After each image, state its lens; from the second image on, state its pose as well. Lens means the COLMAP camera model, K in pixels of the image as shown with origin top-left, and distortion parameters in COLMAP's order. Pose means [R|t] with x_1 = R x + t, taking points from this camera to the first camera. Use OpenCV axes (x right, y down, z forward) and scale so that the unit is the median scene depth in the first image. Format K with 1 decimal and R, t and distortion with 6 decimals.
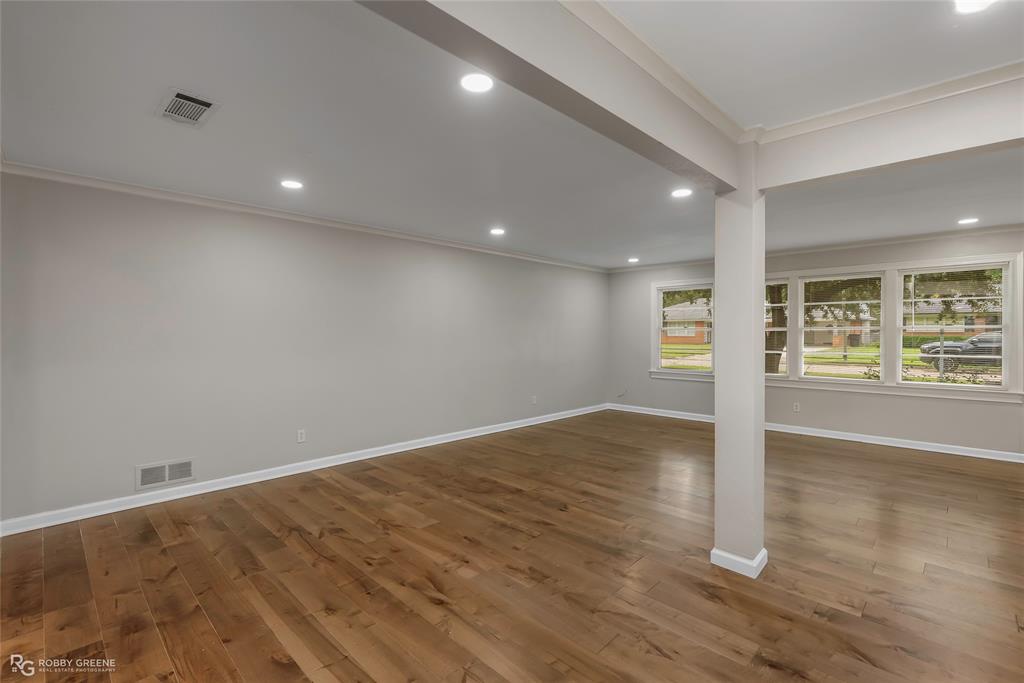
lens RADIAL K [[463.6, 0, 516.9], [0, 463.6, 336.3], [0, 0, 1]] dist [-0.004950, 0.000200]
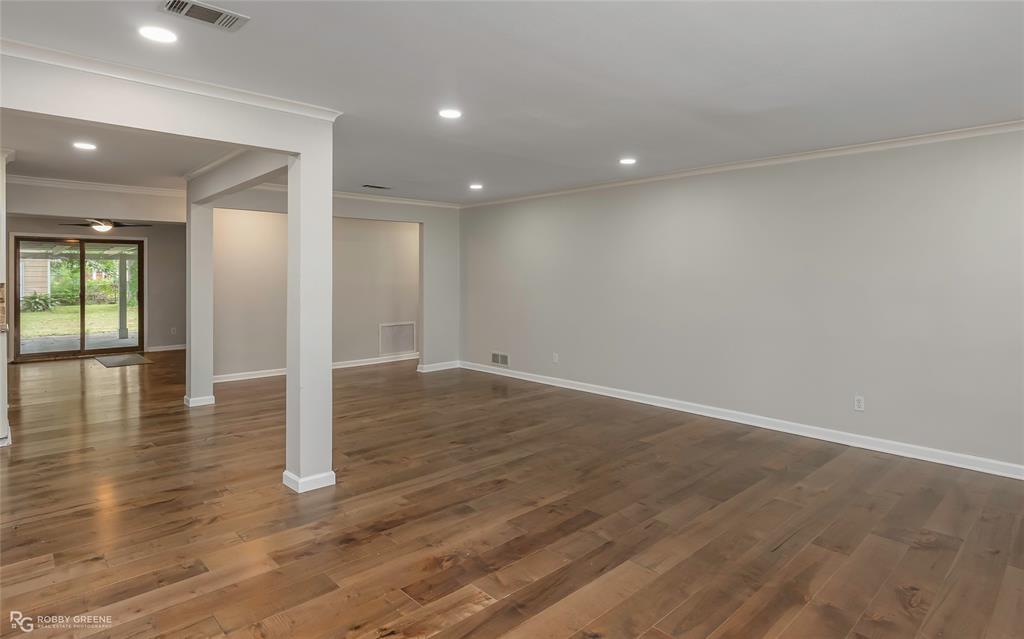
lens RADIAL K [[550.9, 0, 514.7], [0, 550.9, 271.3], [0, 0, 1]] dist [-0.002787, 0.000399]
pose [[-0.044895, -0.010058, -0.998941, 1.232939], [-0.010468, 0.999899, -0.009597, -0.016452], [0.998937, 0.010026, -0.044996, 1.060401]]
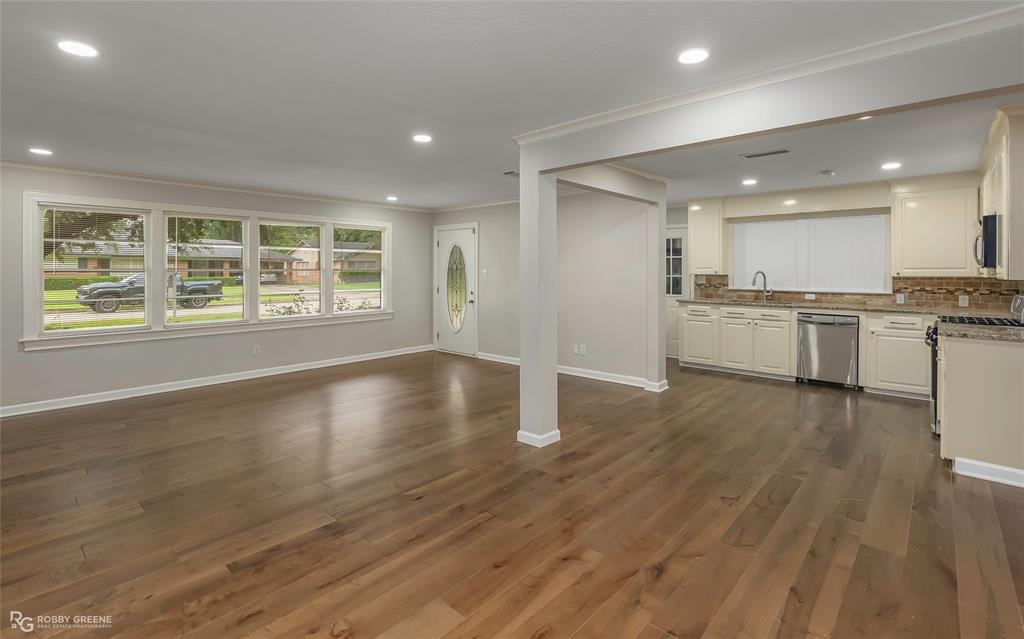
lens RADIAL K [[471.3, 0, 511.1], [0, 471.3, 275.0], [0, 0, 1]] dist [-0.002888, 0.000226]
pose [[-0.031650, -0.004983, 0.999487, -0.634444], [0.010558, 0.999930, 0.005320, -0.010256], [-0.999443, 0.010720, -0.031595, 0.763313]]
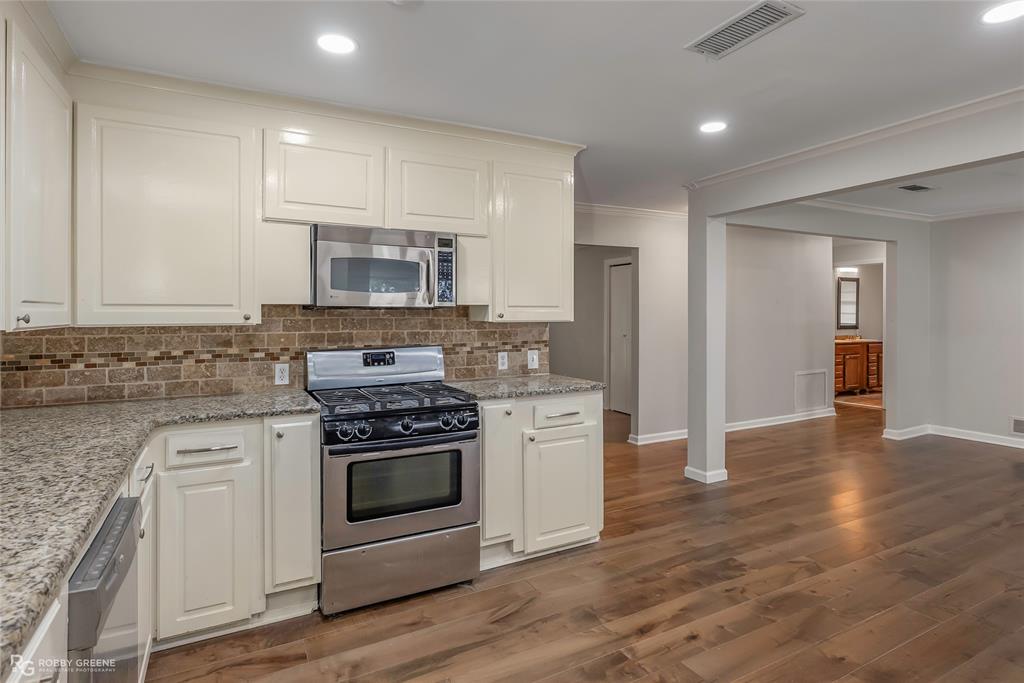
lens RADIAL K [[548.1, 0, 515.1], [0, 548.1, 315.3], [0, 0, 1]] dist [-0.000614, -0.000517]
pose [[-0.301172, 0.002968, -0.953565, 0.984018], [-0.008686, 0.999945, 0.005856, -0.004266], [0.953530, 0.010047, -0.301129, 0.100543]]
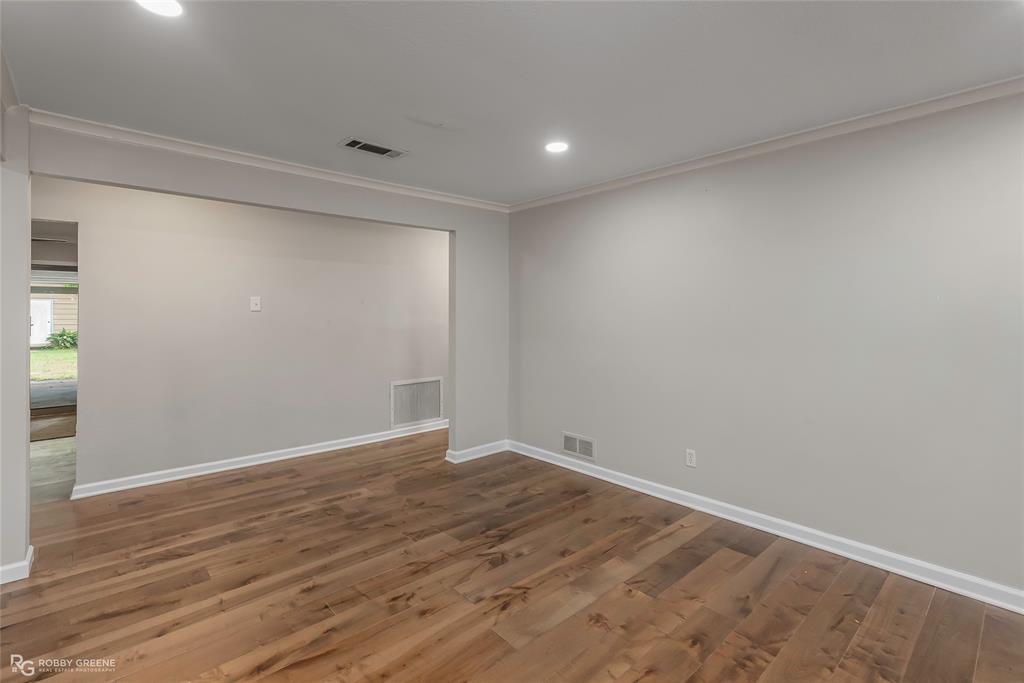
lens RADIAL K [[473.5, 0, 516.0], [0, 473.5, 317.4], [0, 0, 1]] dist [-0.003857, -0.000119]
pose [[-0.064770, 0.004605, -0.997890, 0.344345], [-0.012254, 0.999910, 0.005410, -0.012473], [0.997825, 0.012579, -0.064708, 0.852220]]
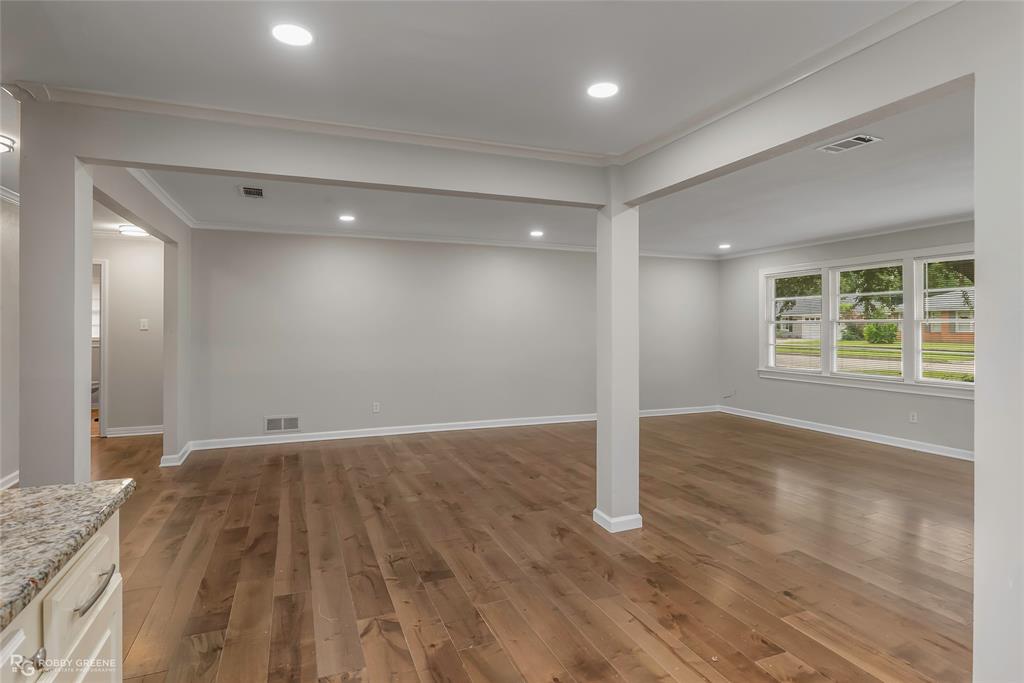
lens RADIAL K [[544.7, 0, 518.6], [0, 544.7, 323.4], [0, 0, 1]] dist [-0.000024, -0.000307]
pose [[0.917206, -0.002713, -0.398405, 0.543552], [-0.002944, 0.999903, -0.013587, 0.004431], [0.398404, 0.013635, 0.917109, -0.243316]]
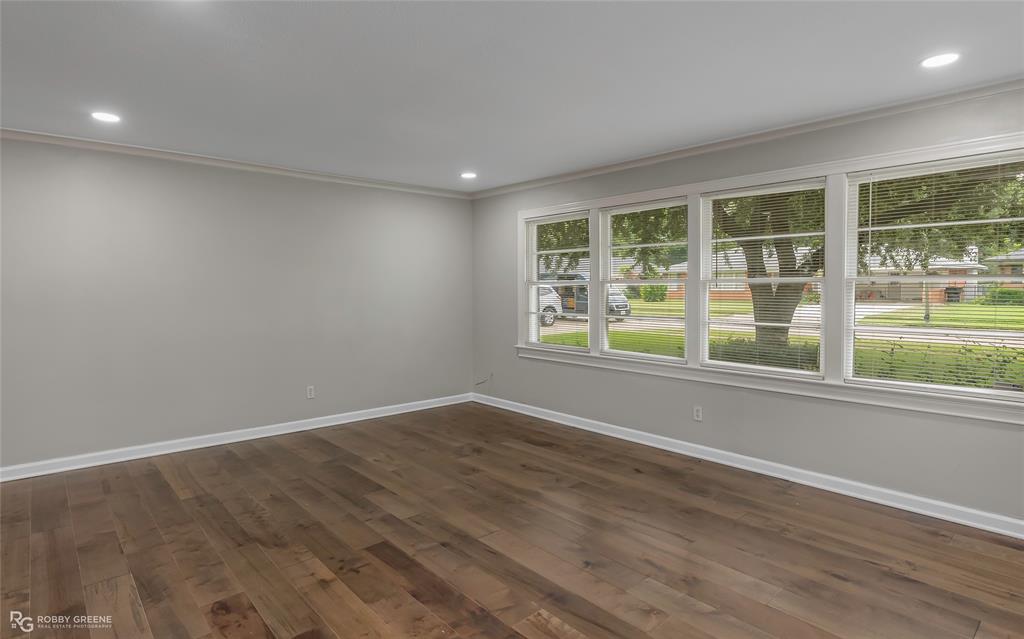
lens RADIAL K [[538.8, 0, 513.3], [0, 538.8, 313.9], [0, 0, 1]] dist [-0.009035, -0.000318]
pose [[0.996972, 0.000054, -0.077766, 0.657958], [0.003296, 0.999072, 0.042942, -0.008881], [0.077697, -0.043068, 0.996046, 0.461124]]
